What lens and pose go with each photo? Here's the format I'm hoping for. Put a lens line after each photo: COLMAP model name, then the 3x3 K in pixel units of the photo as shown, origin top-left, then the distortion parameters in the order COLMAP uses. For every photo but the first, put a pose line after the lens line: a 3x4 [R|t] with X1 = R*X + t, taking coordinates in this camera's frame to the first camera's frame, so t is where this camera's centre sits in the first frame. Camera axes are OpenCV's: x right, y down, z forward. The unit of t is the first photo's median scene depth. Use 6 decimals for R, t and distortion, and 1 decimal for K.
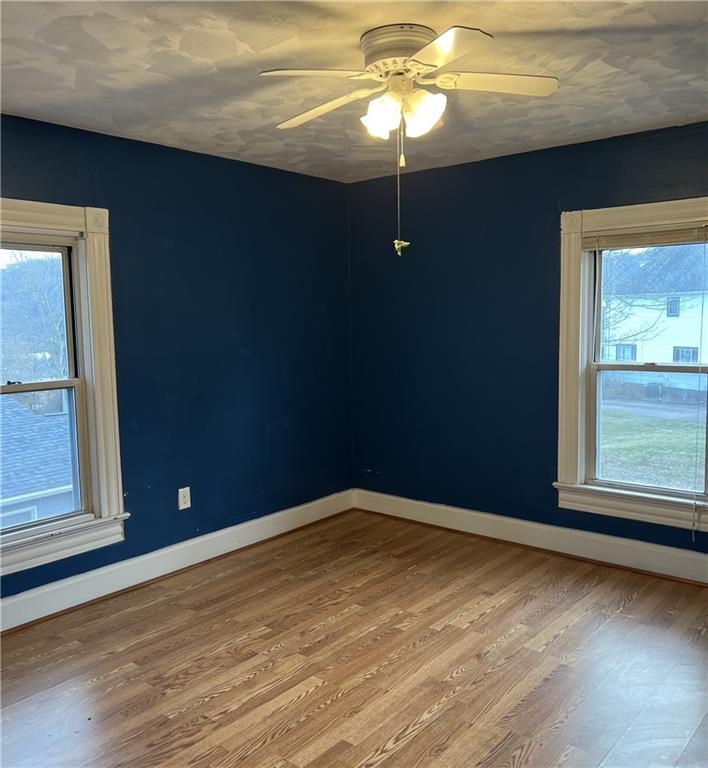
lens RADIAL K [[719.4, 0, 356.9], [0, 719.4, 385.0], [0, 0, 1]] dist [0.026611, 0.000000]
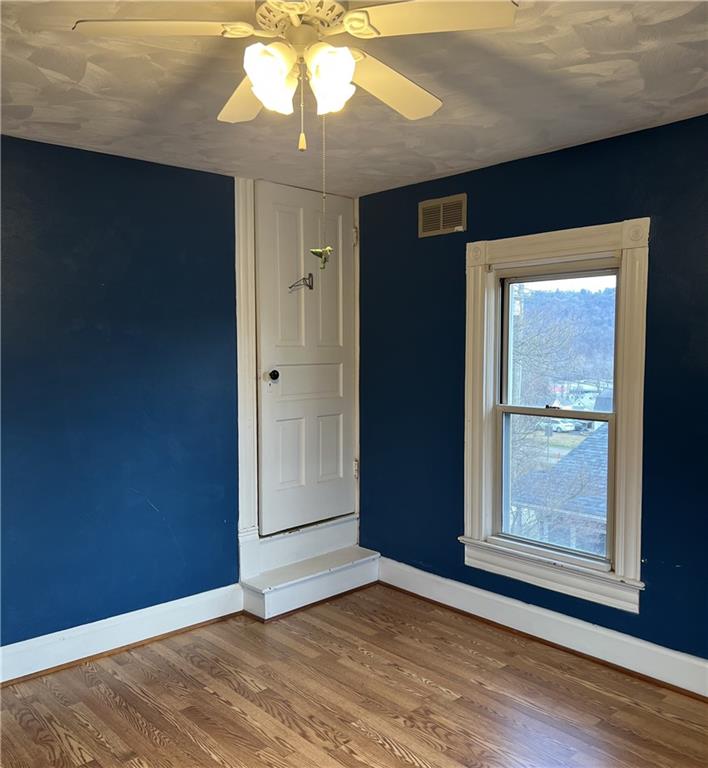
lens RADIAL K [[719.4, 0, 357.1], [0, 719.4, 384.3], [0, 0, 1]] dist [0.026611, 0.000000]
pose [[-0.150540, 0.071102, -0.986044, 0.575399], [-0.089701, 0.992314, 0.085249, -0.096782], [0.984526, 0.101282, -0.143005, 0.845765]]
